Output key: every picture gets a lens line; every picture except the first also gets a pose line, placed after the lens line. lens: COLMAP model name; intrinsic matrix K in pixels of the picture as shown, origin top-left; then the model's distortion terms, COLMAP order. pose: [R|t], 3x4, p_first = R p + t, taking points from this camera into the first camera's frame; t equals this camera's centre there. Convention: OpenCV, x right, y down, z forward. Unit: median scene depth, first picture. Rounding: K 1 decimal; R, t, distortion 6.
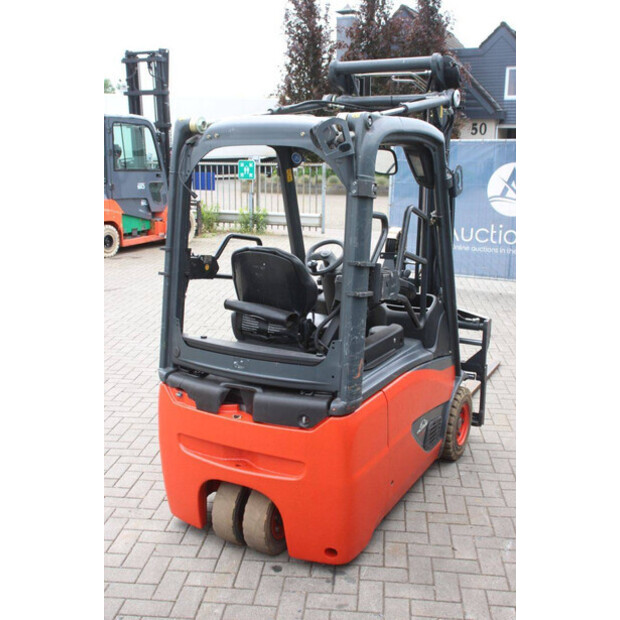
lens RADIAL K [[720.4, 0, 304.5], [0, 720.4, 309.6], [0, 0, 1]] dist [0.011914, 0.000000]
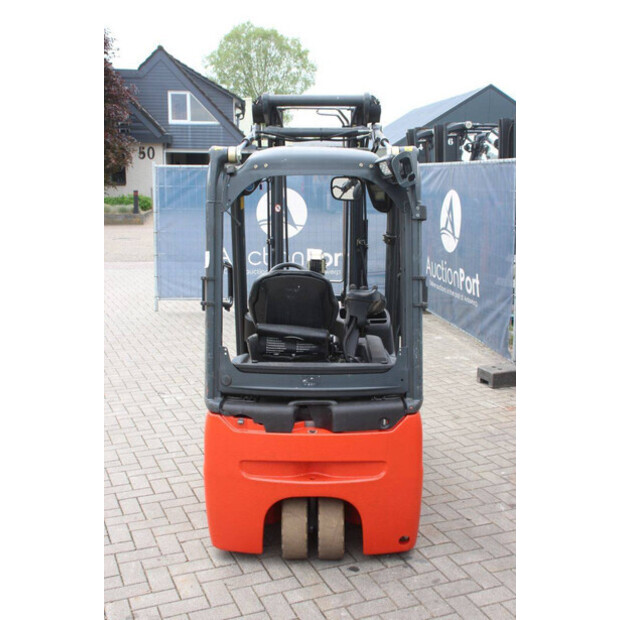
lens RADIAL K [[767.1, 0, 306.2], [0, 767.1, 311.1], [0, 0, 1]] dist [0.023749, 0.000000]
pose [[0.884624, -0.084322, 0.458617, -0.585897], [0.103208, 0.994527, -0.016223, -0.008414], [-0.454740, 0.061684, 0.888486, 0.000174]]
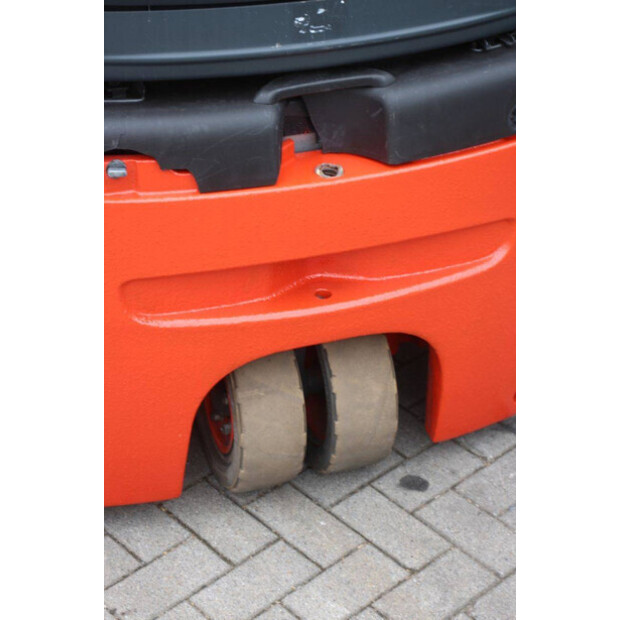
lens RADIAL K [[1459.2, 0, 309.7], [0, 1459.2, 308.0], [0, 0, 1]] dist [0.424861, 0.000000]
pose [[0.649447, -0.394403, 0.650127, -0.583800], [0.133534, 0.900840, 0.413106, -0.088630], [-0.748590, -0.181477, 0.637714, 0.521351]]
